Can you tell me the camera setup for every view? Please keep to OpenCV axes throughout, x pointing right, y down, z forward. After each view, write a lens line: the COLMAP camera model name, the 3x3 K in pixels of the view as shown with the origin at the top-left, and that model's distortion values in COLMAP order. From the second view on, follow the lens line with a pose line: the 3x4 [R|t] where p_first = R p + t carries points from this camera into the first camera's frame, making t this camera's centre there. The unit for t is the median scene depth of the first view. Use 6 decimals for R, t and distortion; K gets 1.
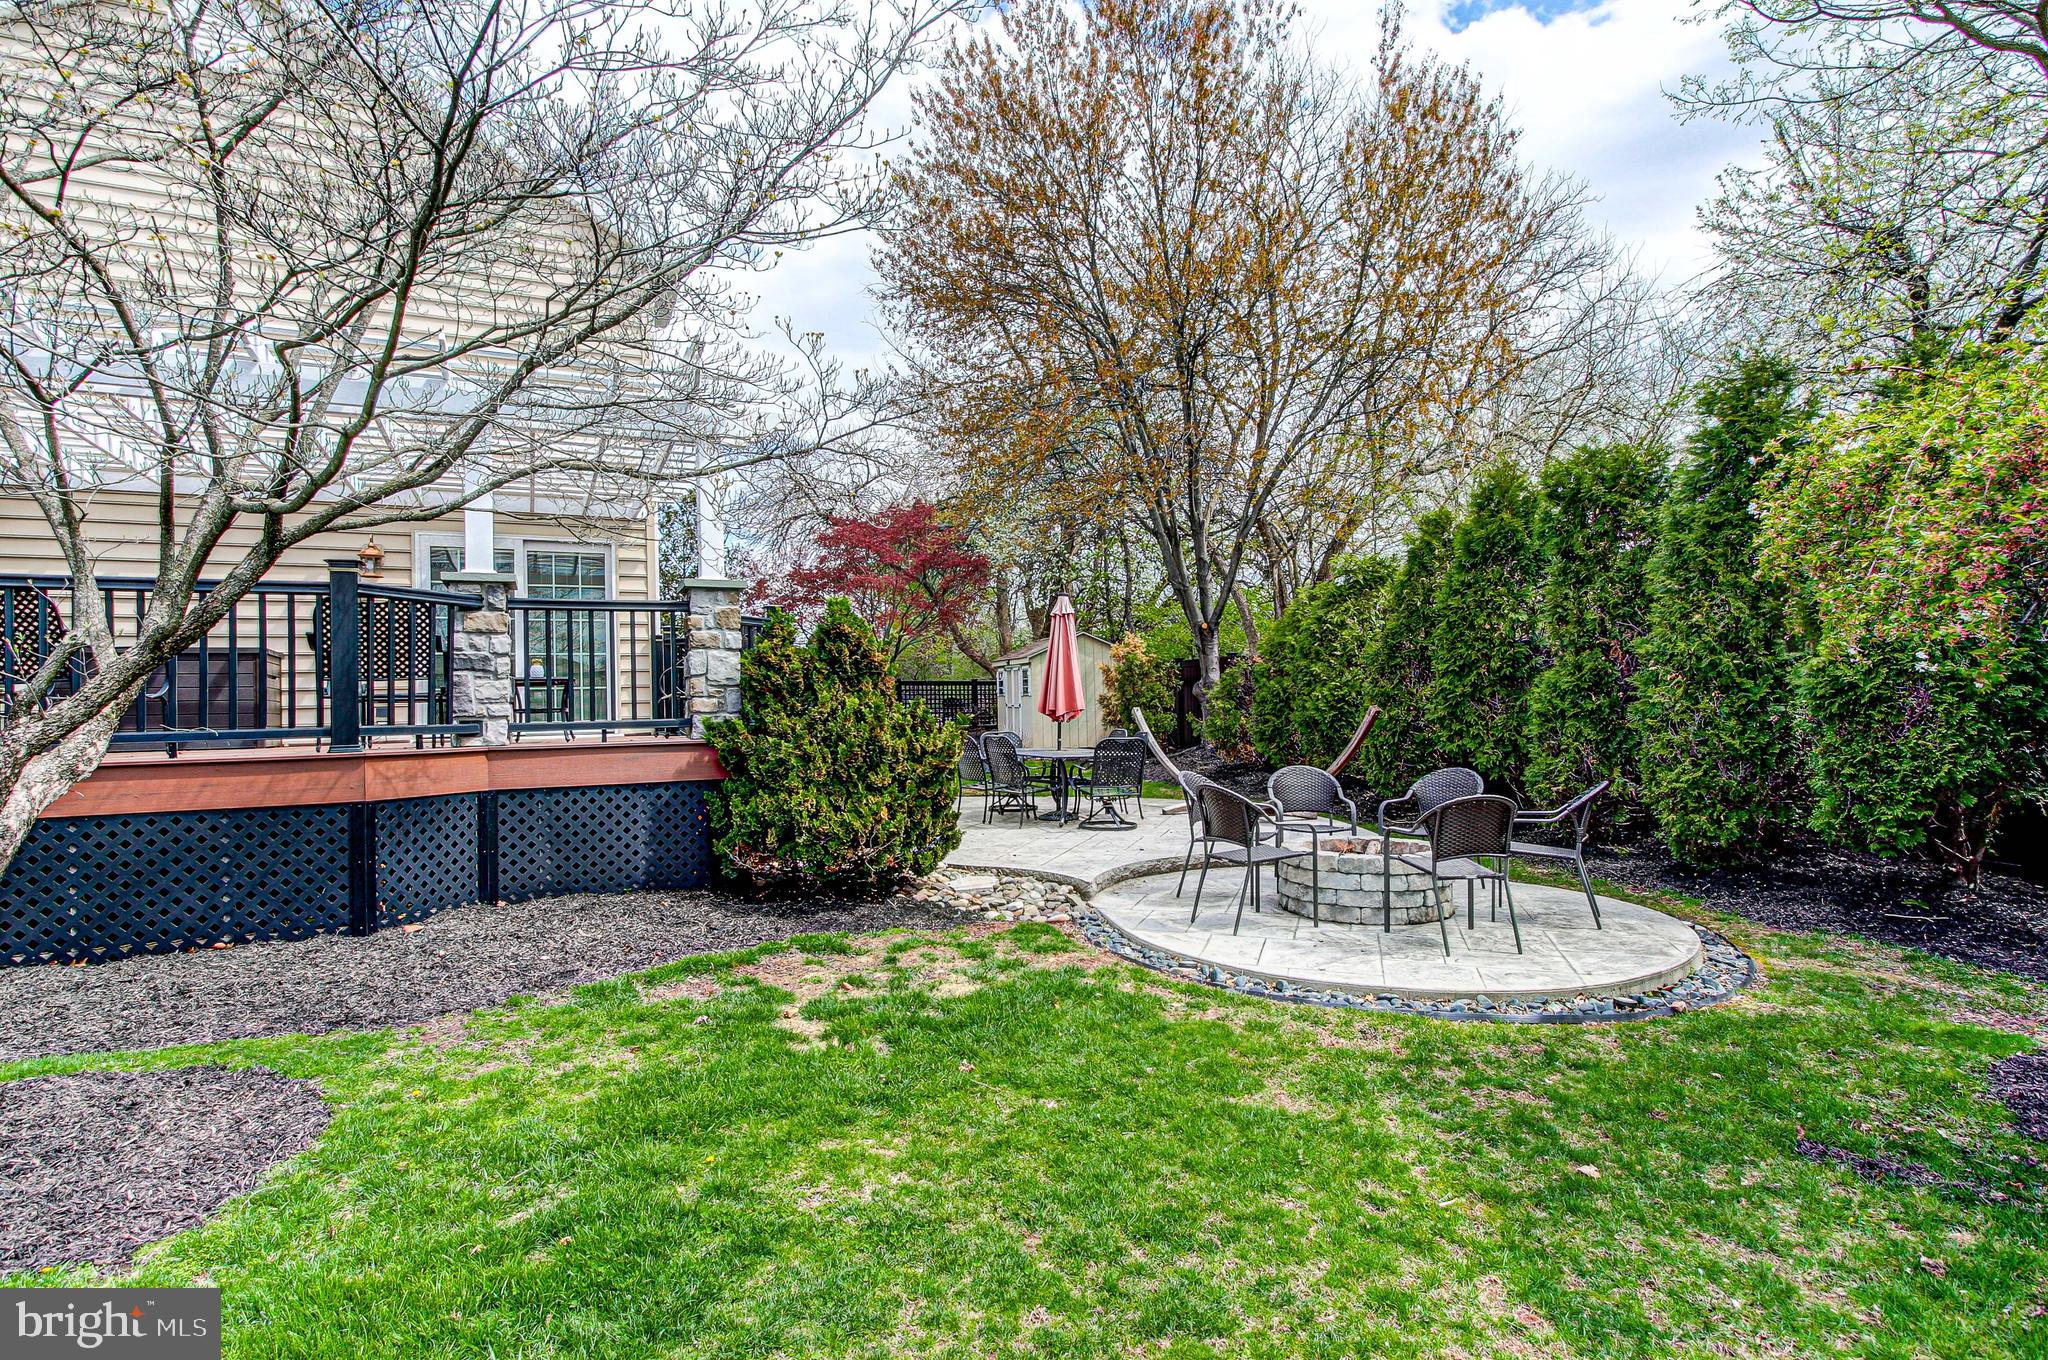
lens RADIAL K [[1020.2, 0, 1023.4], [0, 1020.2, 690.4], [0, 0, 1]] dist [0.000065, -0.000295]
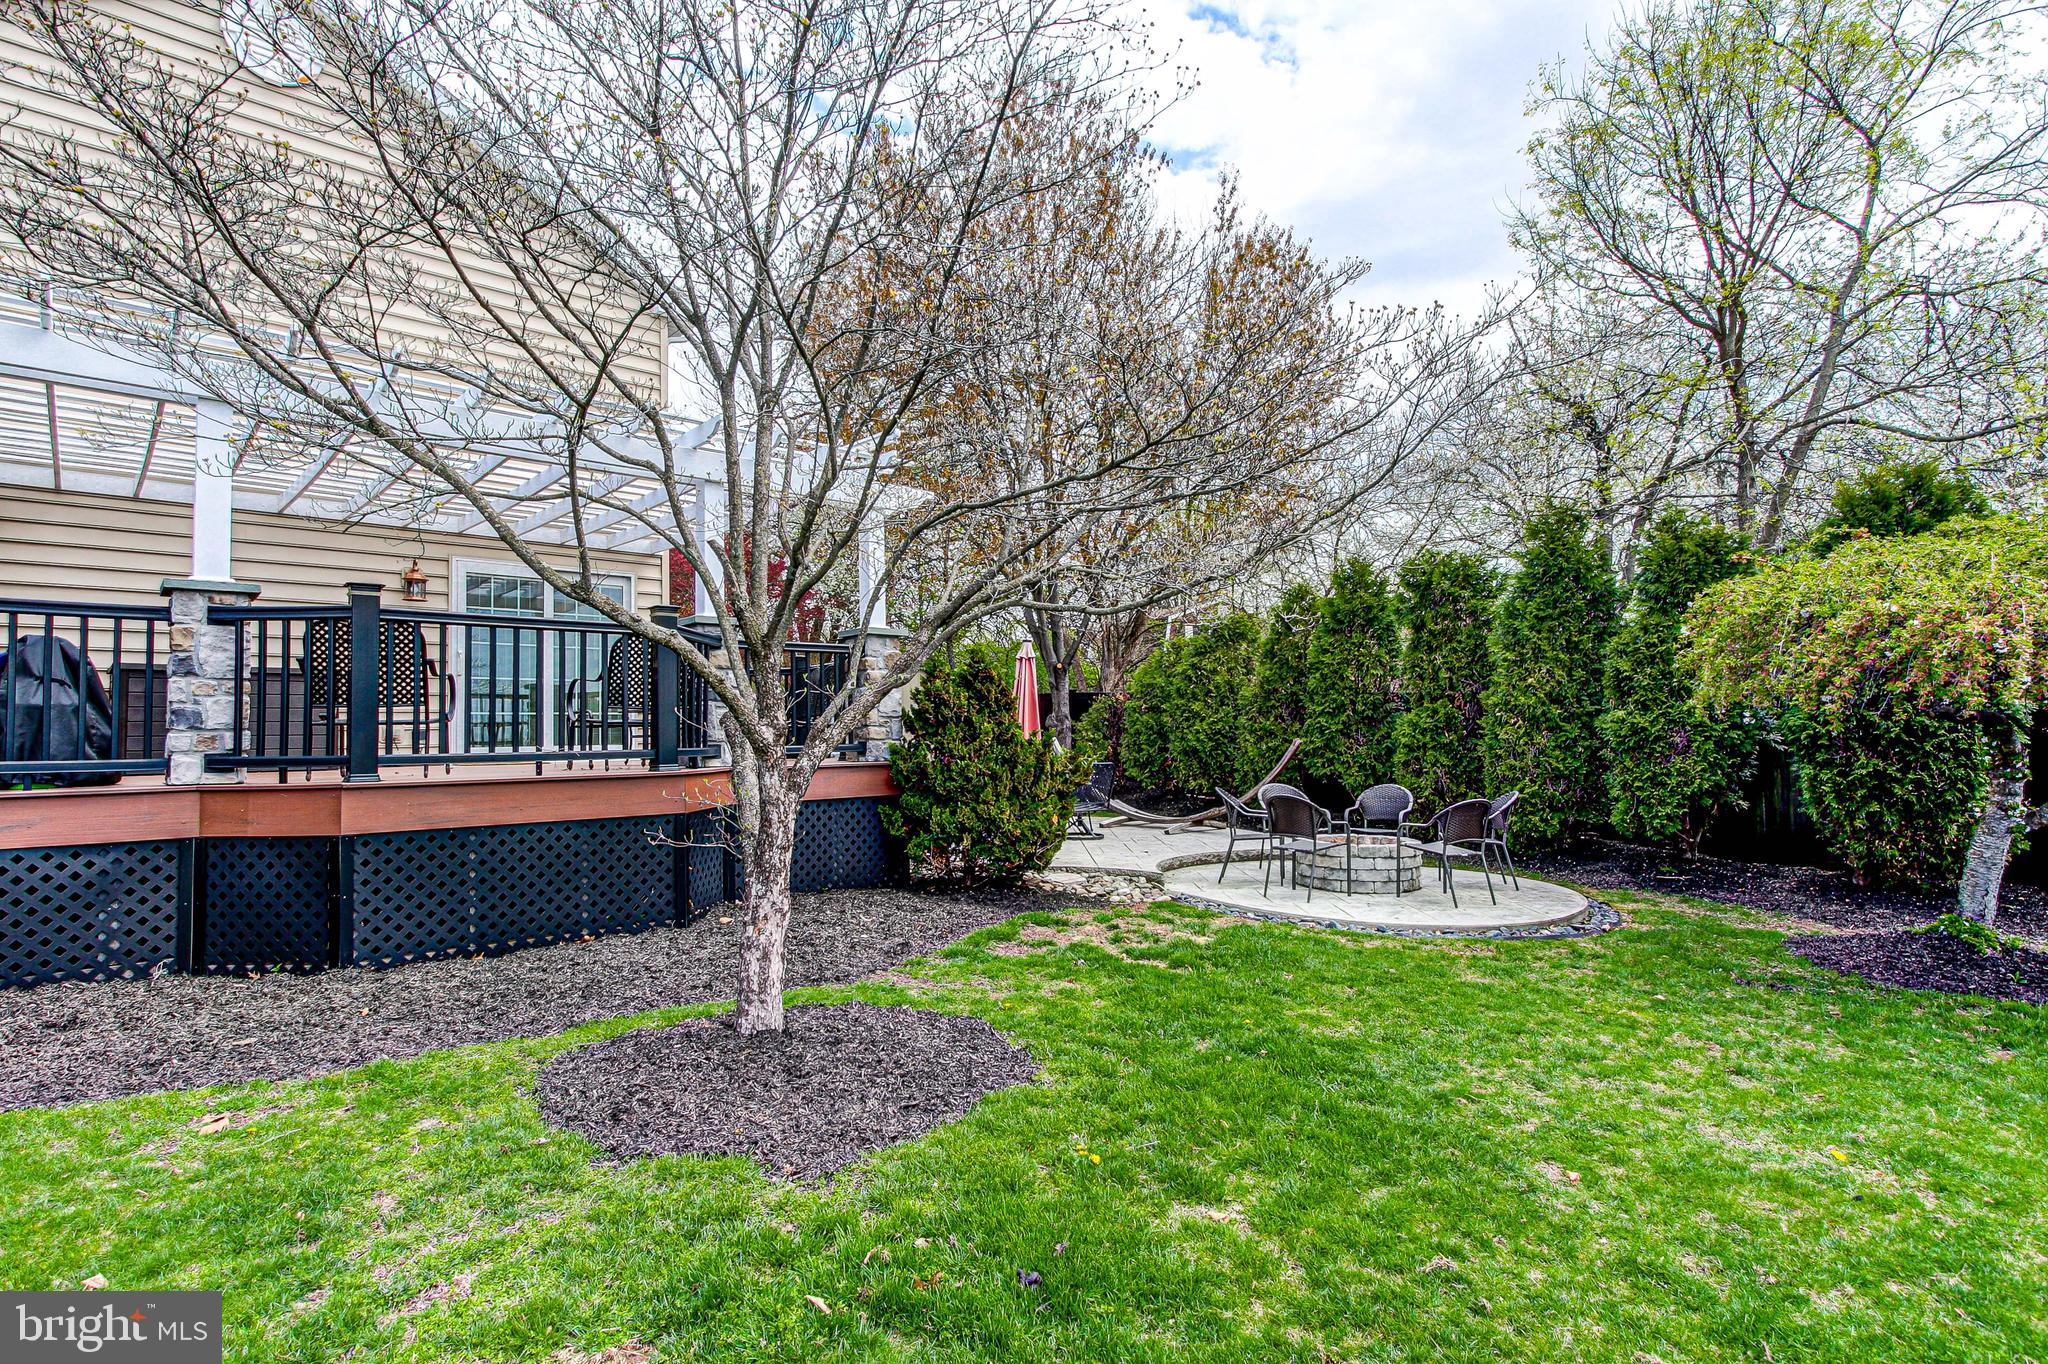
lens RADIAL K [[1020.2, 0, 1025.1], [0, 1020.2, 683.3], [0, 0, 1]] dist [0.000065, -0.000295]
pose [[0.957007, 0.024696, 0.289013, -0.438633], [-0.014427, 0.999188, -0.037608, -0.001777], [-0.289707, 0.031822, 0.956586, -0.176120]]
